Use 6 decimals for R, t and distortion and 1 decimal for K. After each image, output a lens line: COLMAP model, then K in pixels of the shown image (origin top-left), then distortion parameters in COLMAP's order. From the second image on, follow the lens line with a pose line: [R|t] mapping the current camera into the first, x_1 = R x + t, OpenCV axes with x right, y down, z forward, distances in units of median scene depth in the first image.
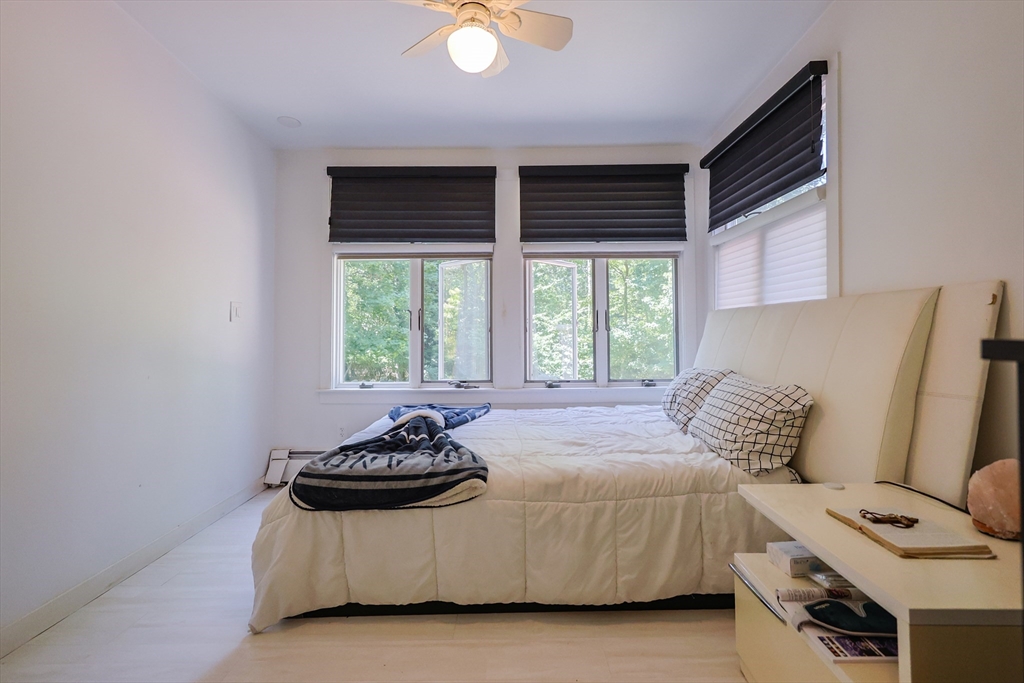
lens RADIAL K [[469.5, 0, 513.7], [0, 469.5, 320.8], [0, 0, 1]] dist [-0.000922, 0.000495]
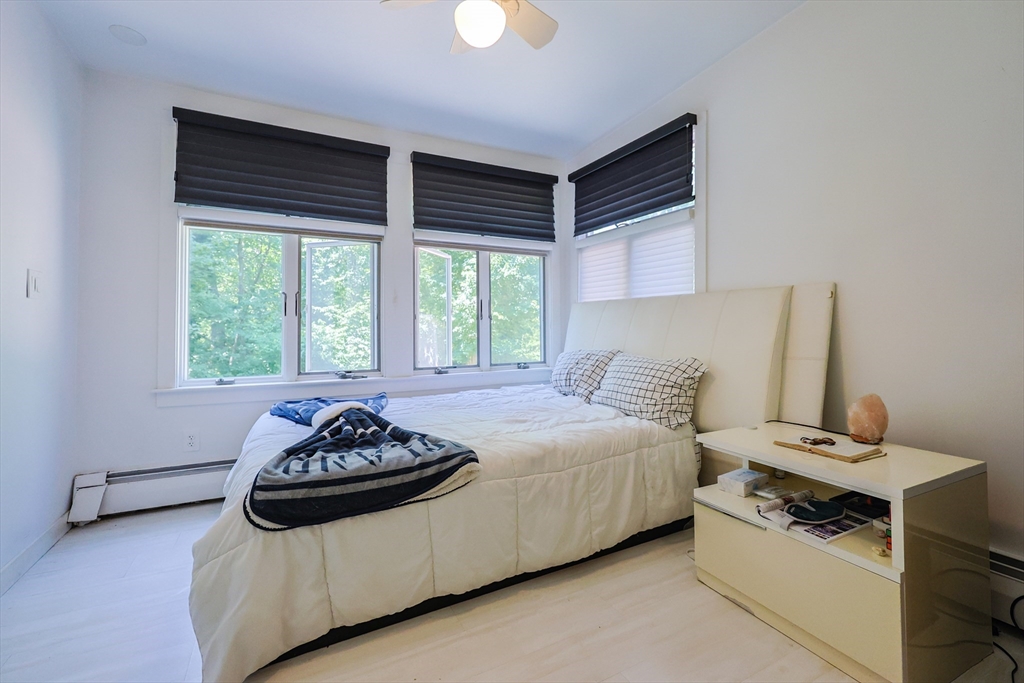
lens RADIAL K [[440.4, 0, 513.2], [0, 440.4, 319.3], [0, 0, 1]] dist [-0.002316, -0.001603]
pose [[0.886770, 0.010466, 0.462092, -0.363907], [-0.014280, 0.999887, 0.004758, 0.027552], [-0.461990, -0.010818, 0.886819, 0.126400]]
